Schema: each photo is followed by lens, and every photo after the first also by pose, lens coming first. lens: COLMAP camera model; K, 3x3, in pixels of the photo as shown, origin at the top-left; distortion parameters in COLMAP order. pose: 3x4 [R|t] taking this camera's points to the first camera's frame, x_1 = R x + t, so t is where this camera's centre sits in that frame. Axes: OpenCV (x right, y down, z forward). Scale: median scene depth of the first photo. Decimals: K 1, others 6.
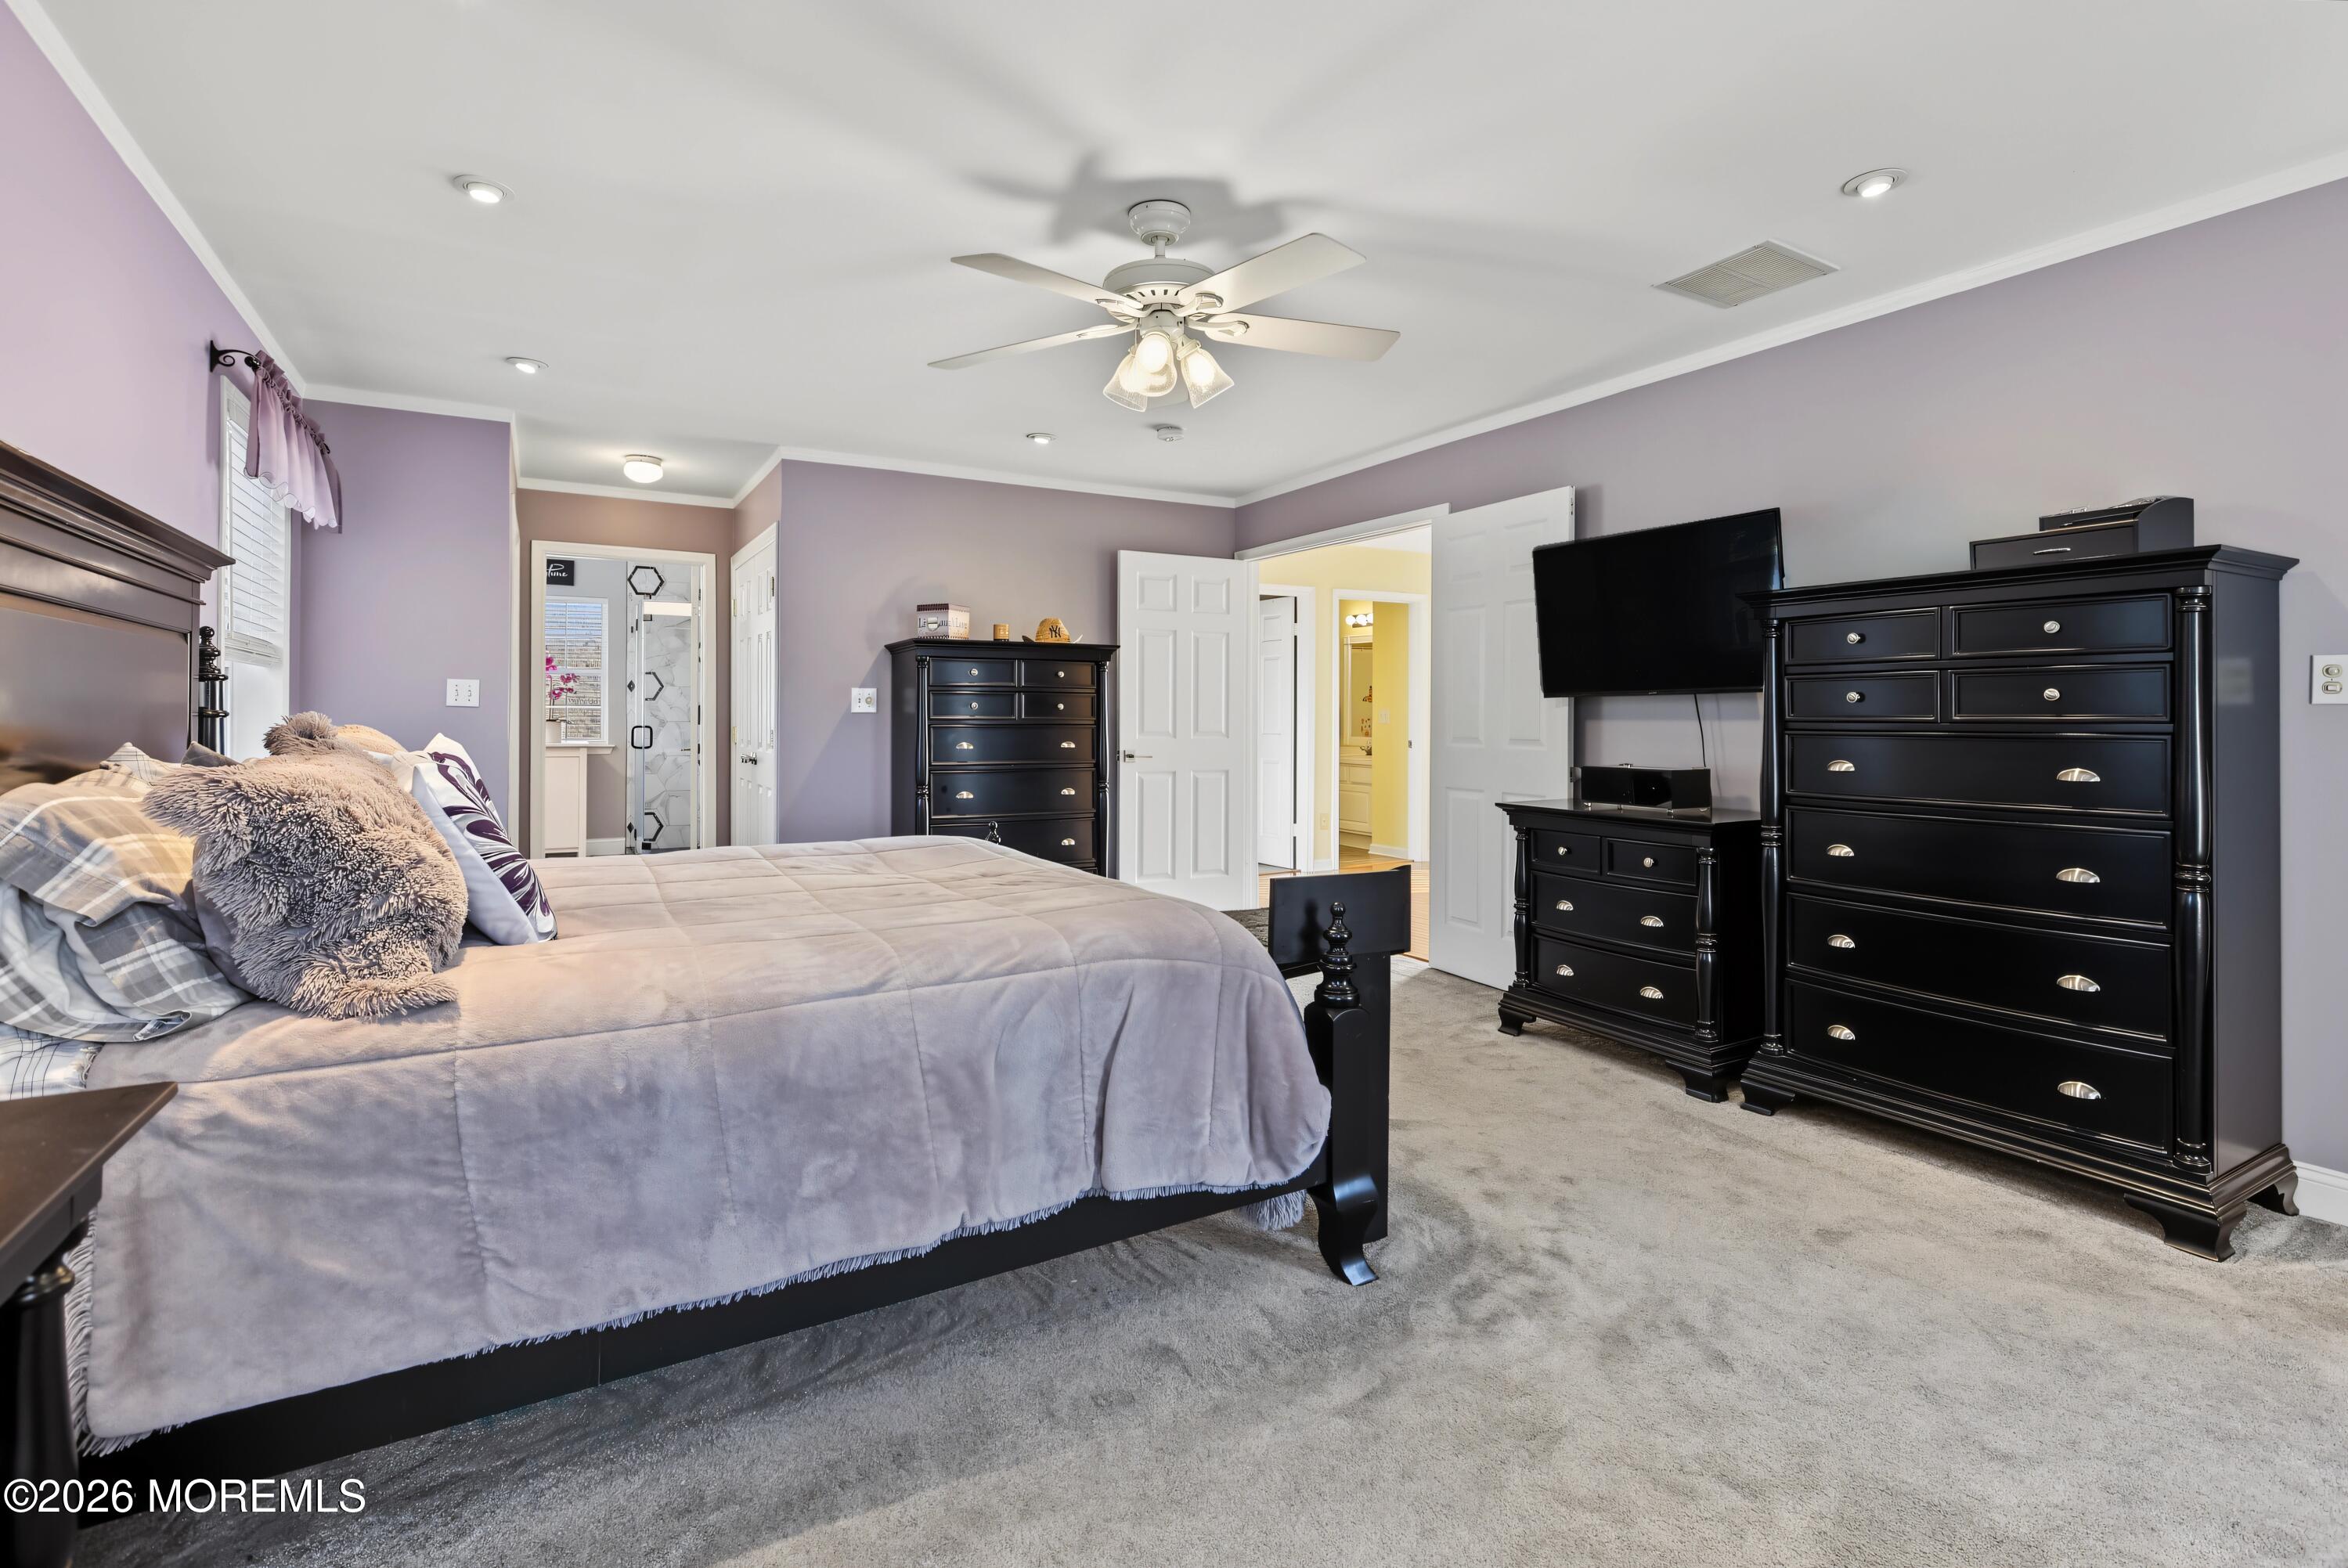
lens RADIAL K [[1061.0, 0, 1143.5], [0, 1061.0, 715.6], [0, 0, 1]] dist [-0.004833, 0.001755]
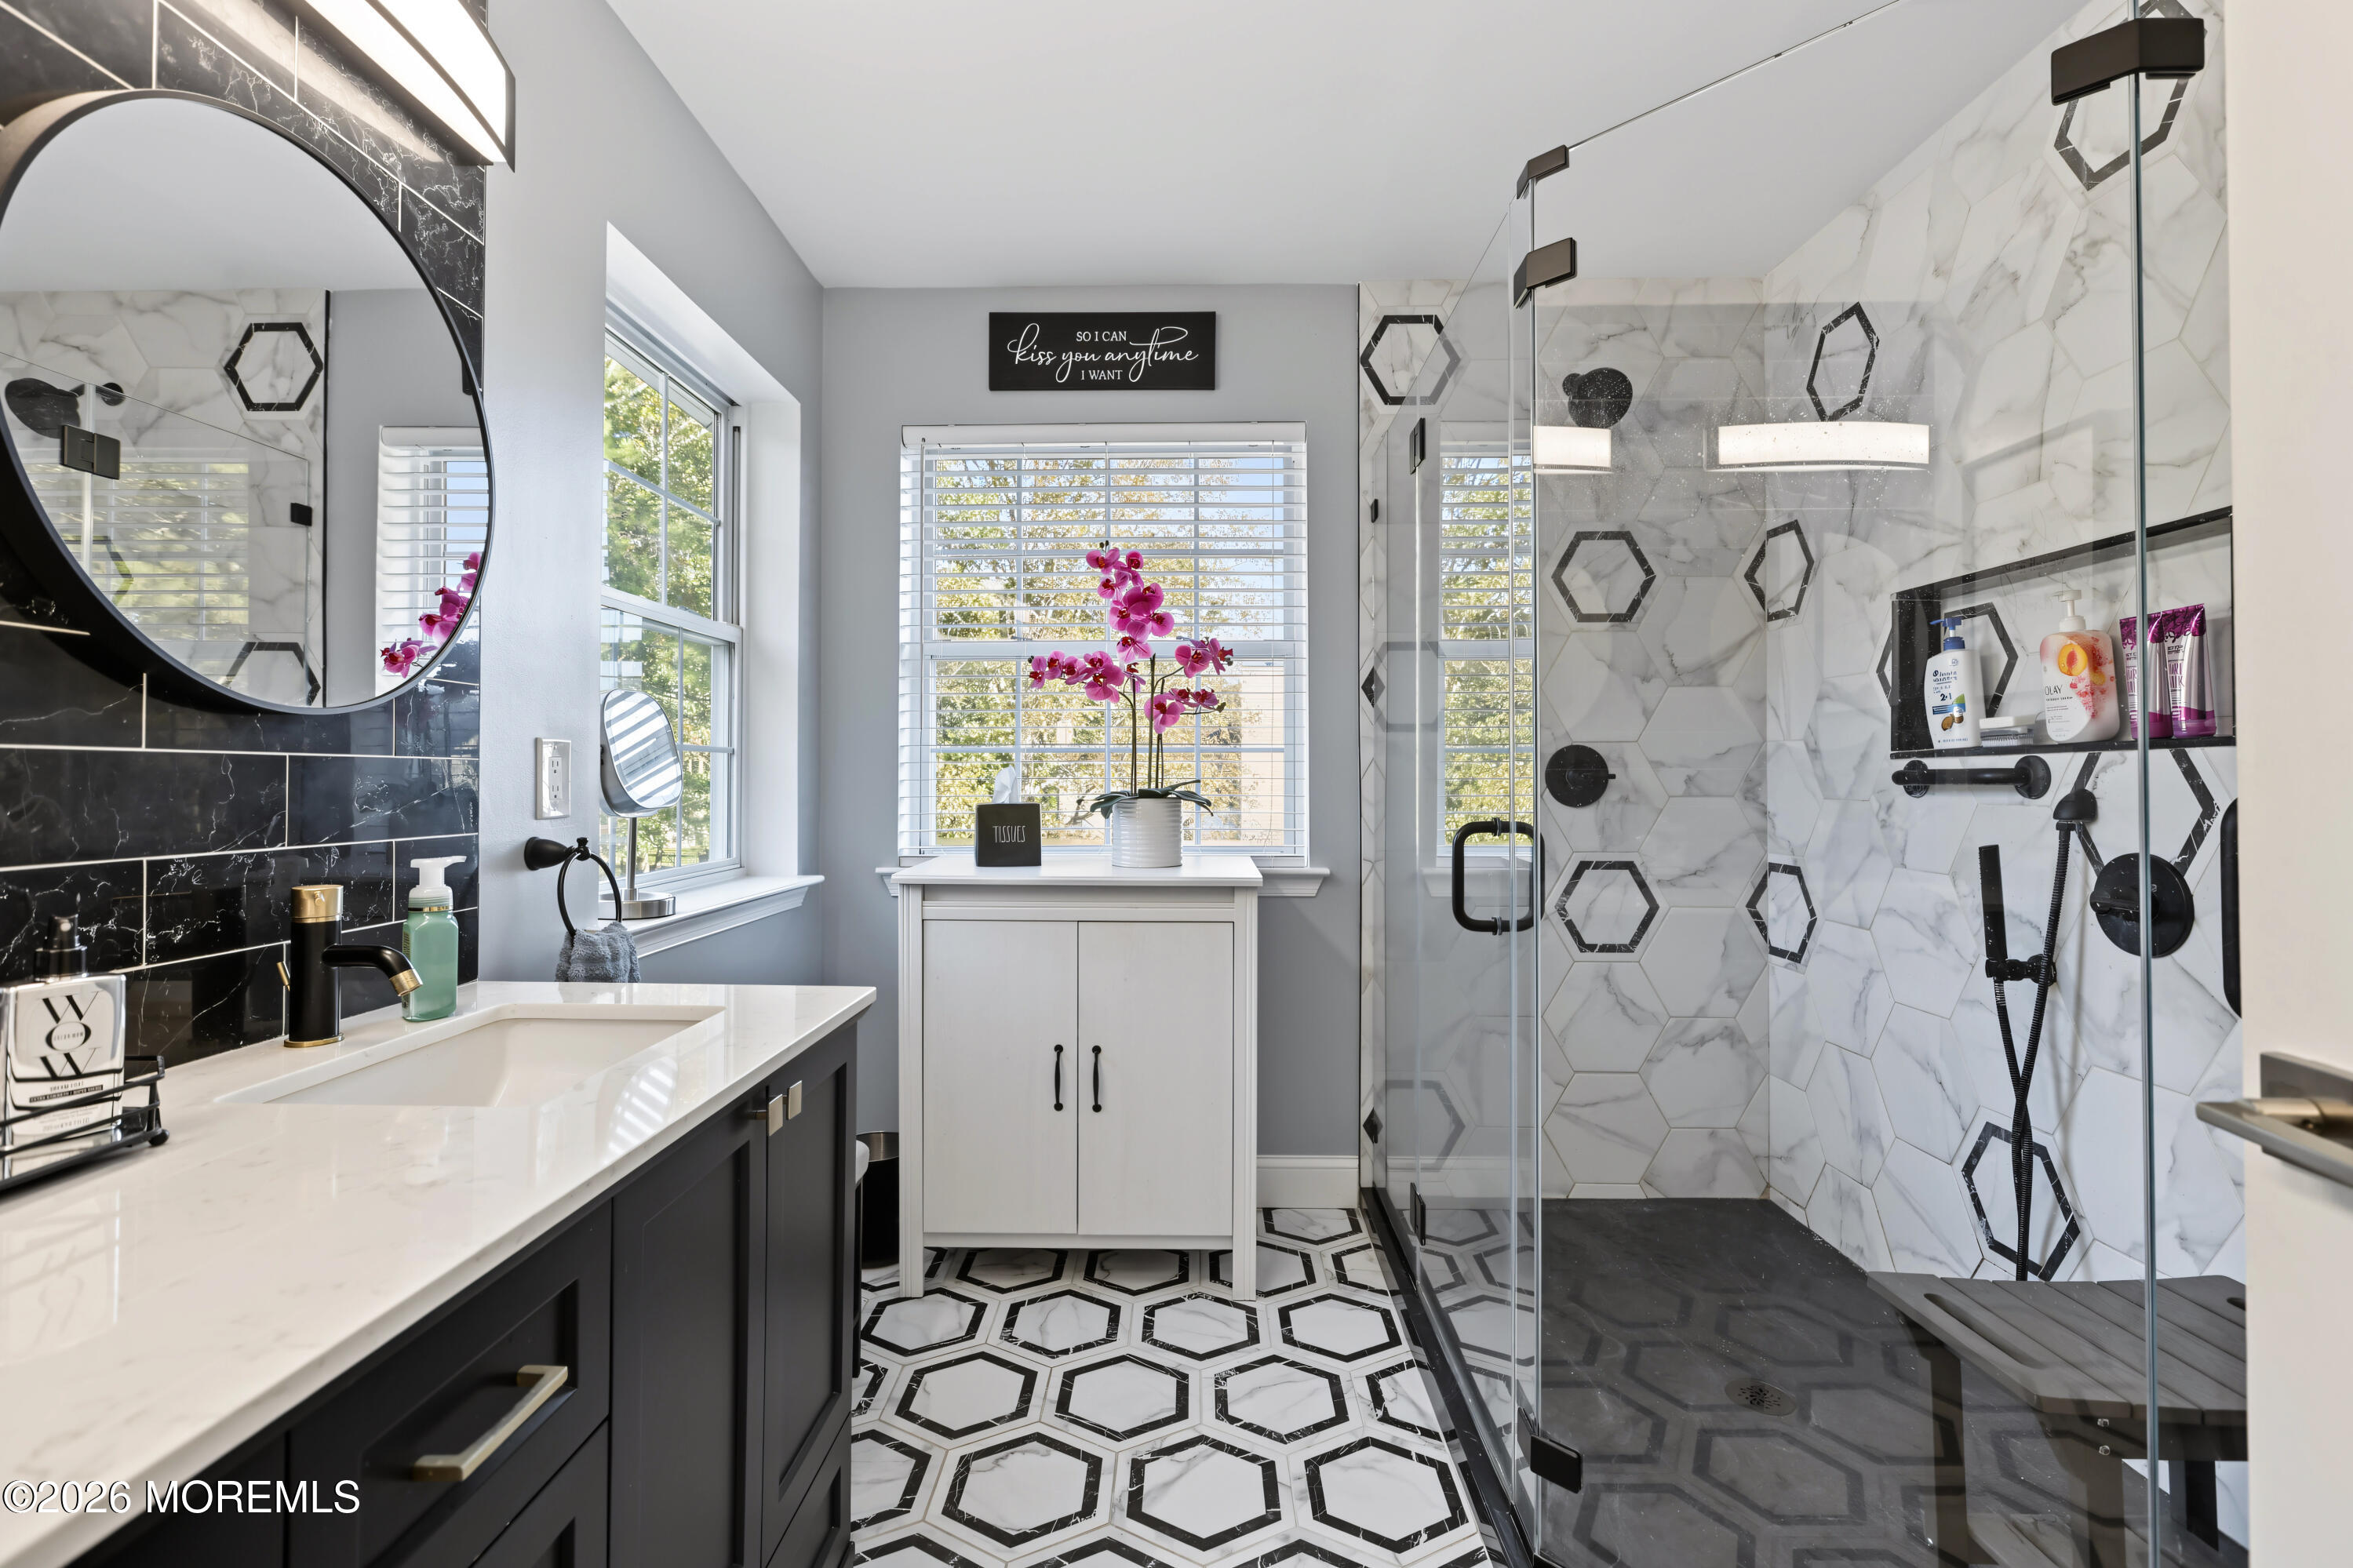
lens RADIAL K [[1063.2, 0, 1179.9], [0, 1063.2, 767.3], [0, 0, 1]] dist [-0.004833, 0.001755]
pose [[0.864351, -0.009882, -0.502792, -0.374031], [0.005588, 0.999934, -0.010047, -0.000202], [0.502858, 0.005874, 0.864349, 0.696019]]
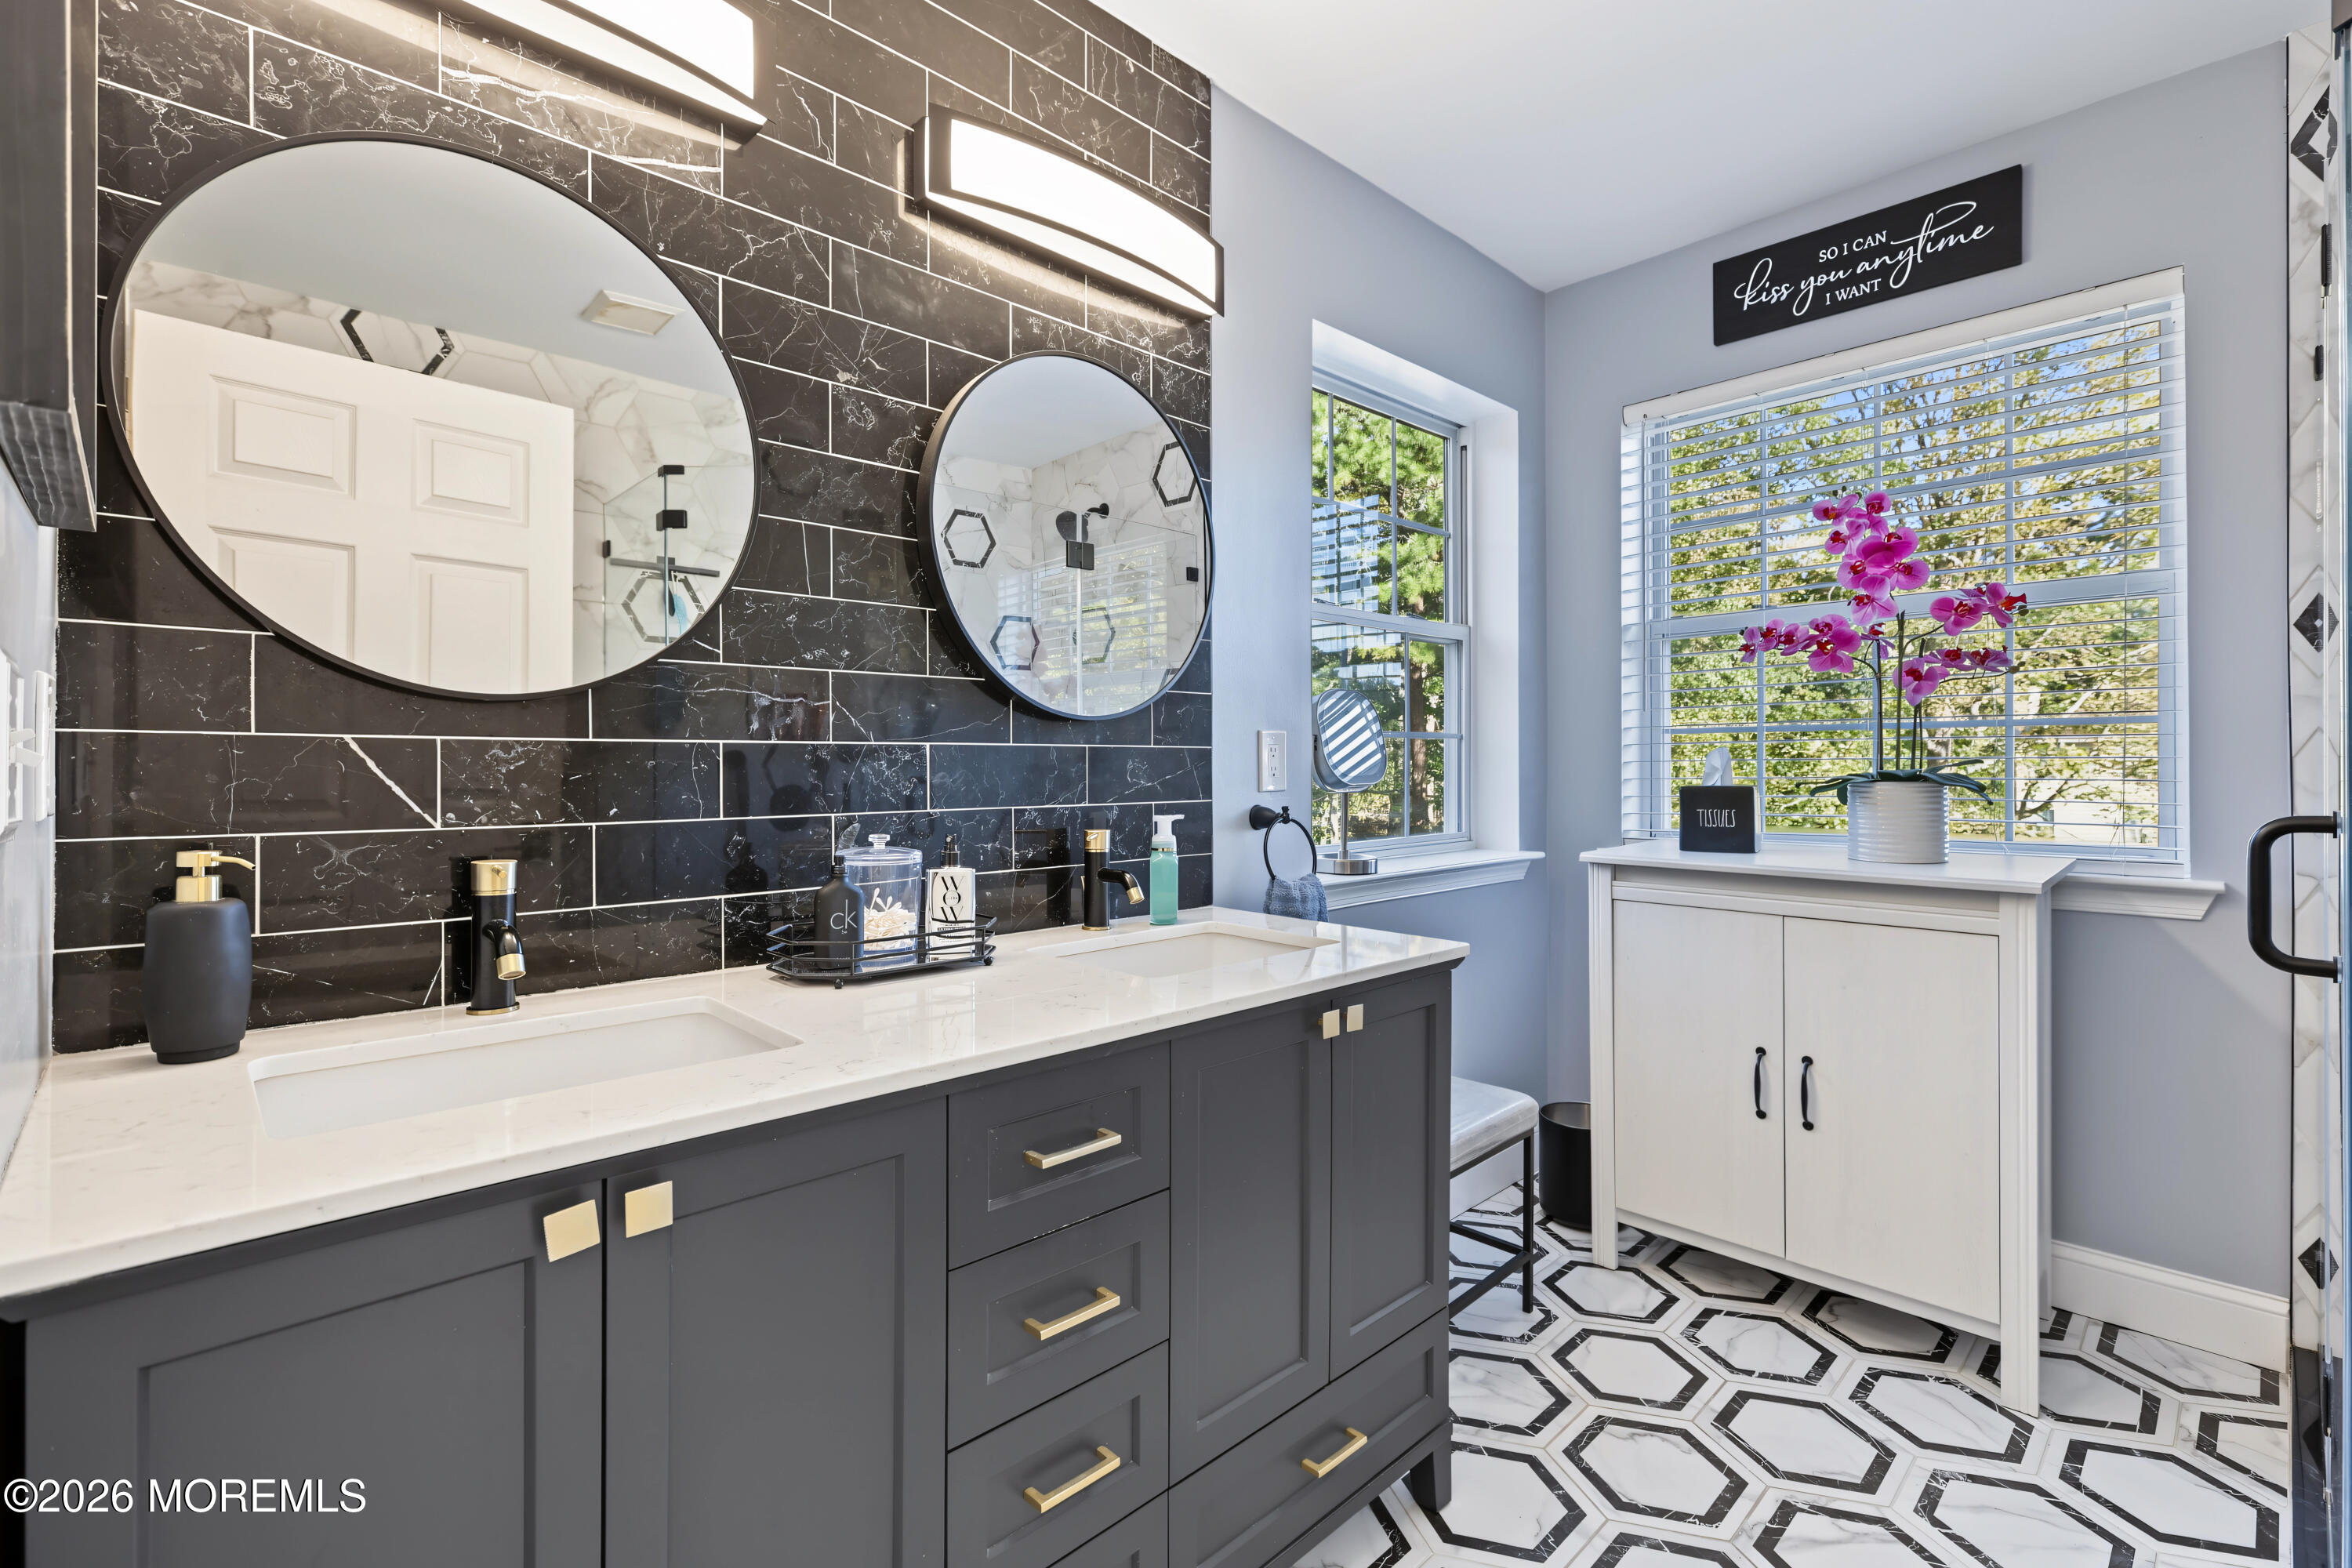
lens RADIAL K [[1062.9, 0, 1160.2], [0, 1062.9, 769.5], [0, 0, 1]] dist [-0.004833, 0.001755]
pose [[0.236686, -0.000312, -0.971586, -0.328626], [0.007669, 0.999969, 0.001547, 0.000659], [0.971556, -0.007818, 0.236681, 0.719098]]
